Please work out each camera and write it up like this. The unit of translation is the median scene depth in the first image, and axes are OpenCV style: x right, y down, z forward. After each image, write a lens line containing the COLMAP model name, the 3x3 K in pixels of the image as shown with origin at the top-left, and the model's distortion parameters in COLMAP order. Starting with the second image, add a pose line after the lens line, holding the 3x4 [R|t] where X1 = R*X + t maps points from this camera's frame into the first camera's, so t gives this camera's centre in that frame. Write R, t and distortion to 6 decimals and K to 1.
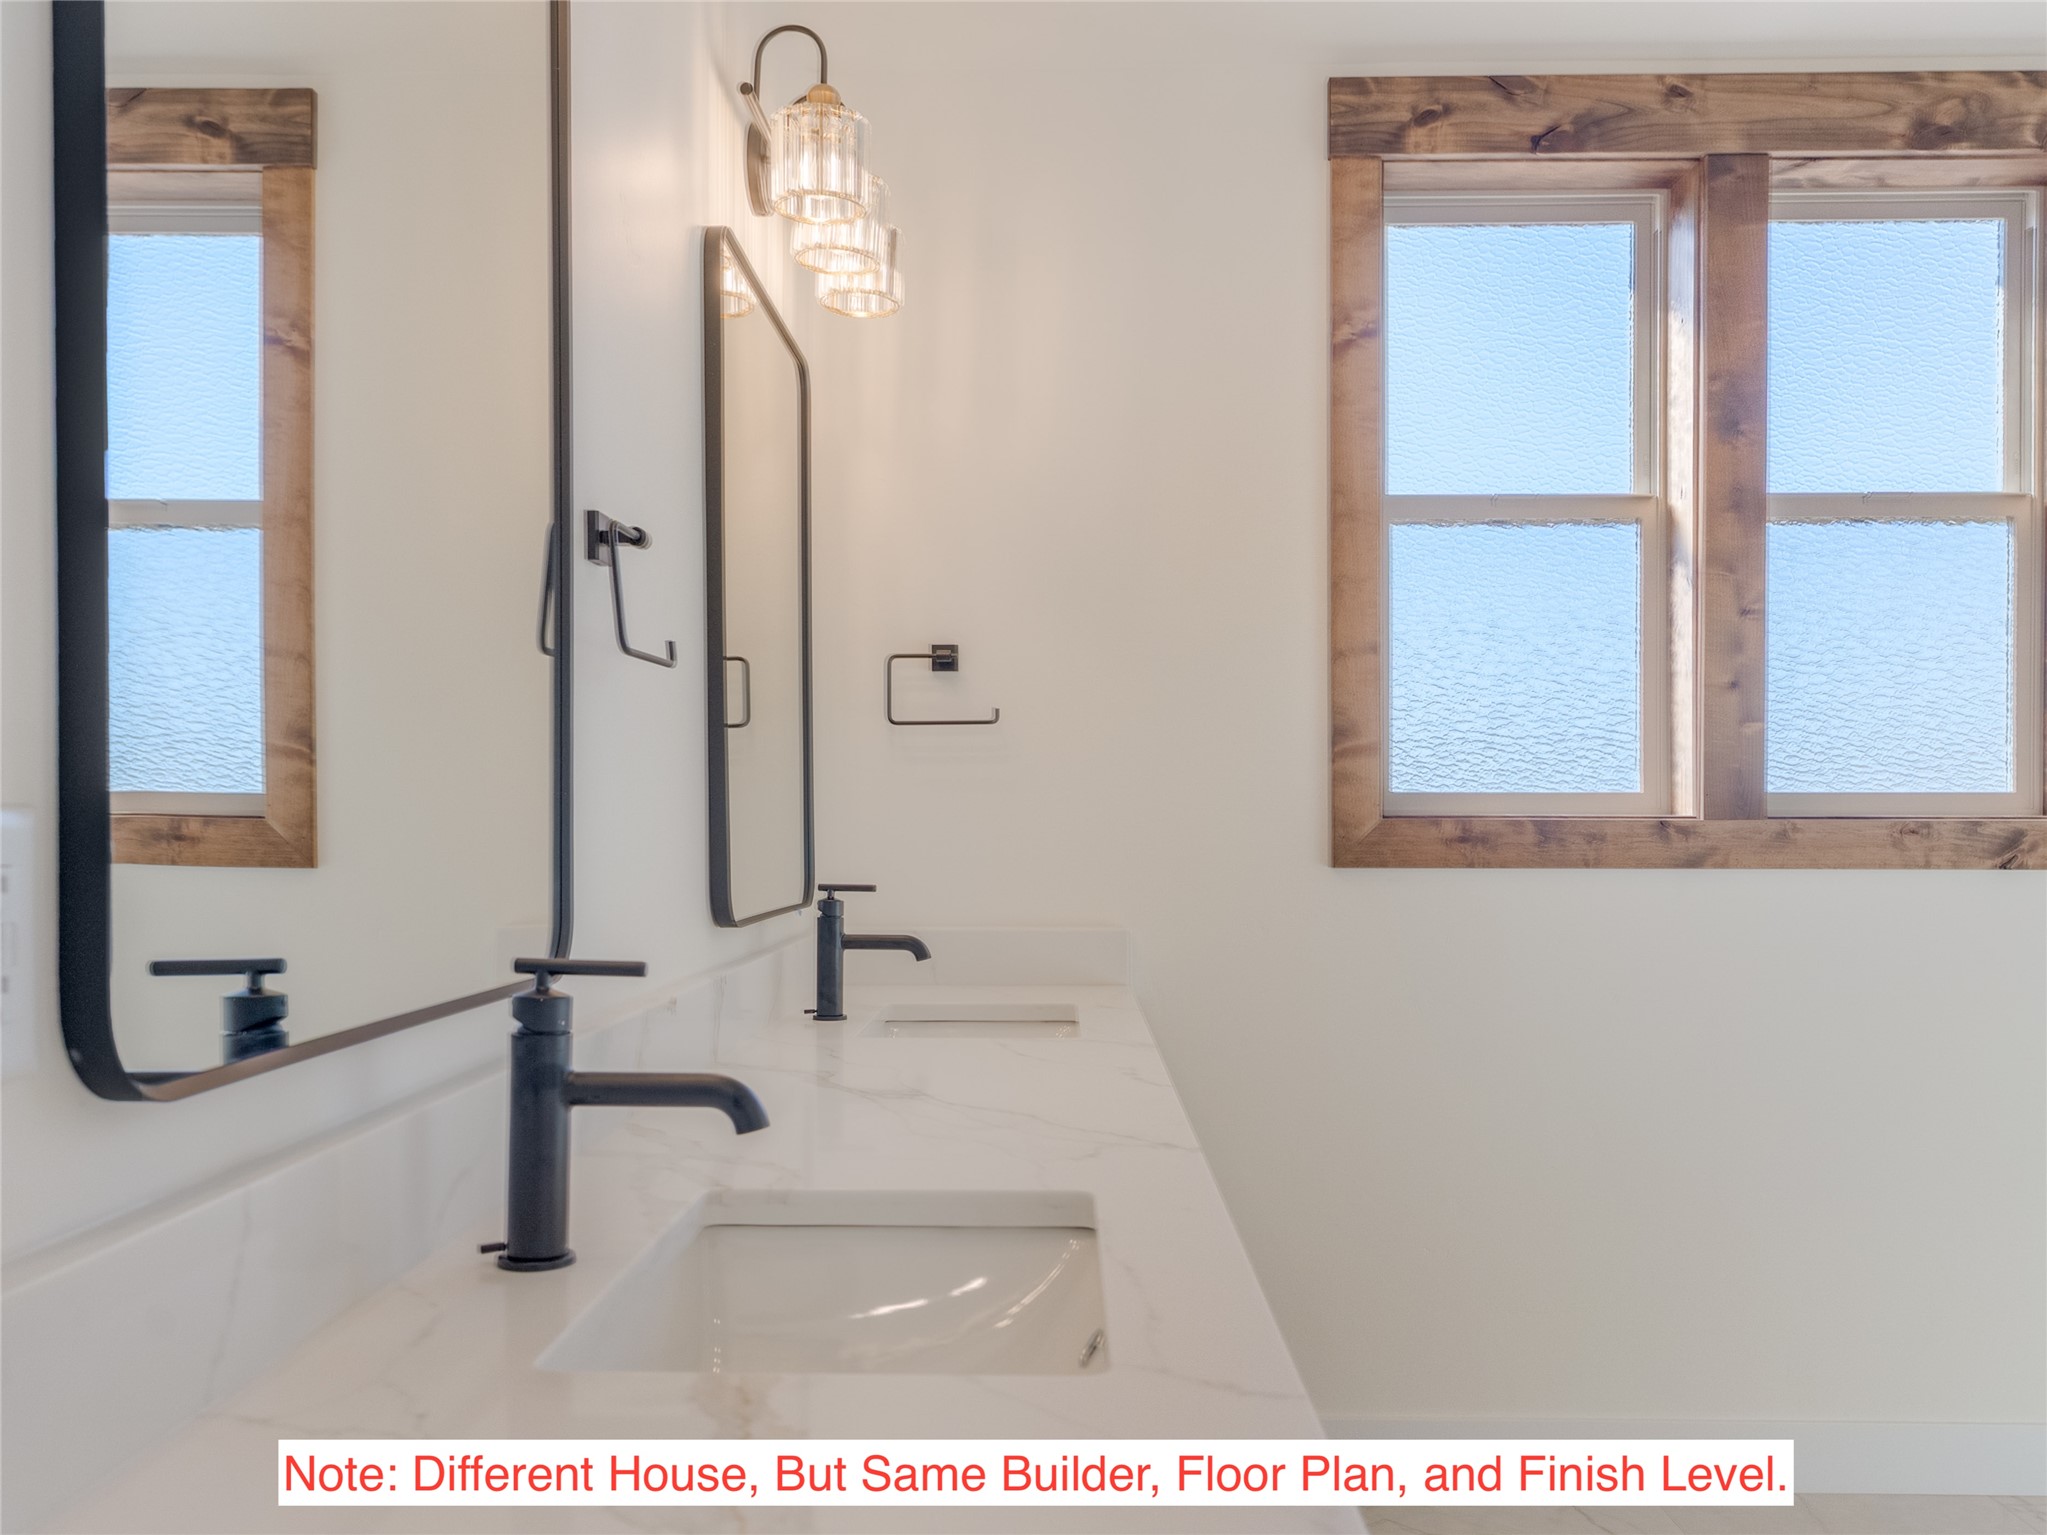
lens RADIAL K [[1647.7, 0, 1026.7], [0, 1647.7, 819.6], [0, 0, 1]] dist [0.032105, -0.012573]
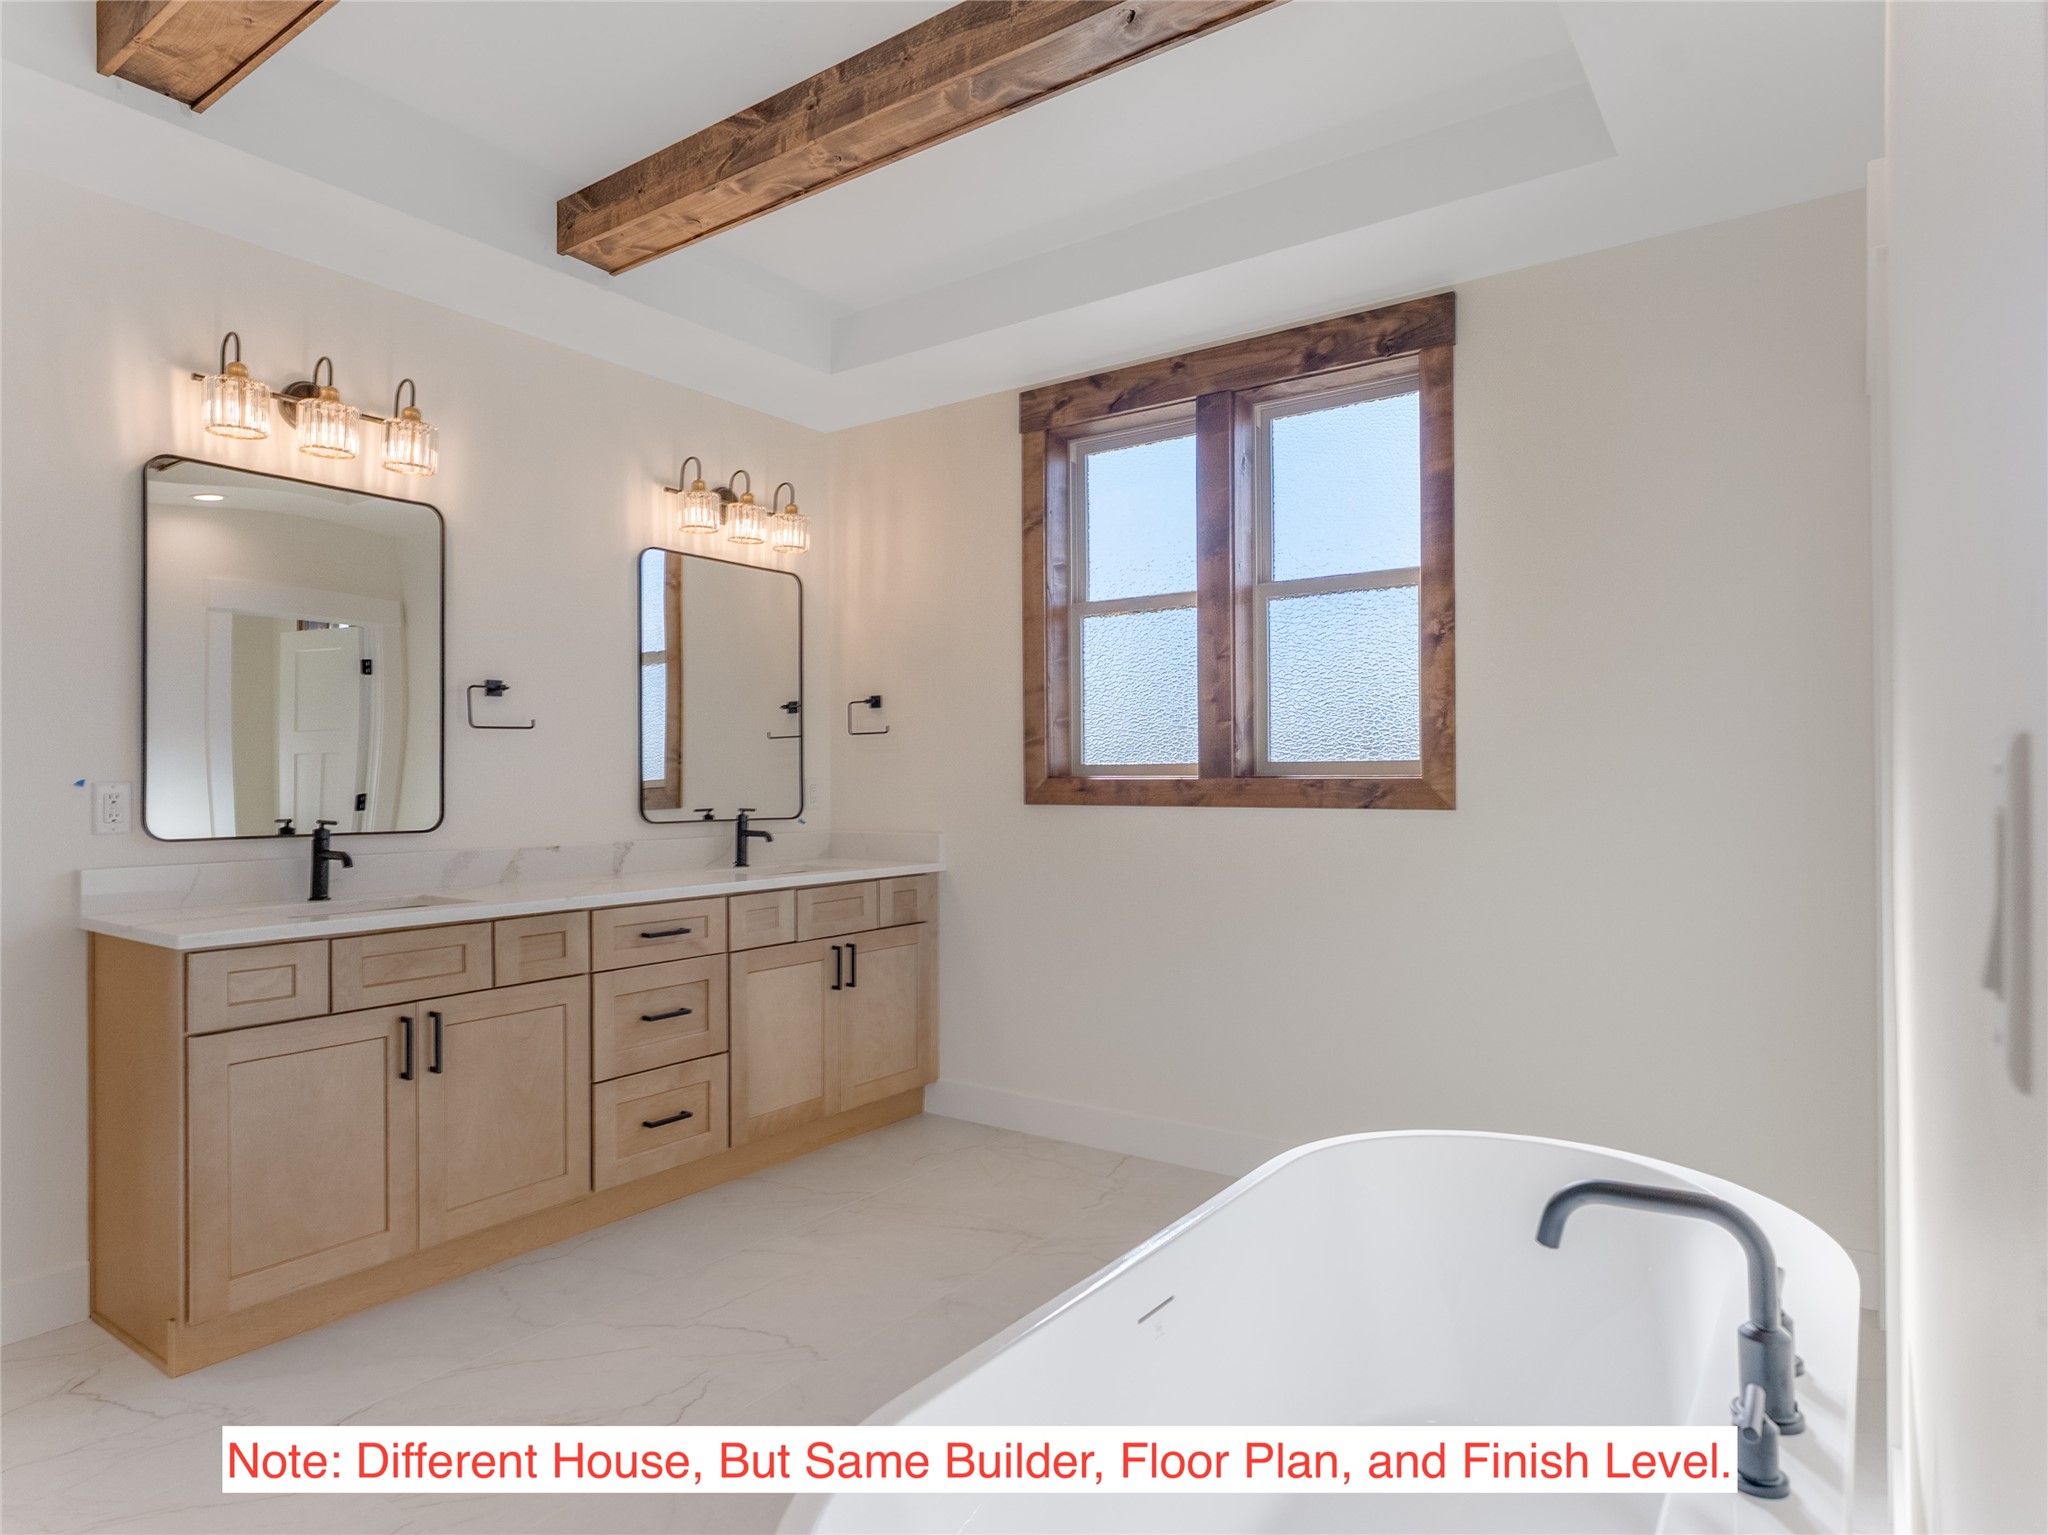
lens RADIAL K [[1175.3, 0, 1025.7], [0, 1175.3, 762.5], [0, 0, 1]] dist [-0.001165, 0.002762]
pose [[0.820615, -0.011593, -0.571363, 0.961577], [0.003280, 0.999873, -0.015577, 0.002011], [0.571471, 0.010908, 0.820549, -0.109479]]
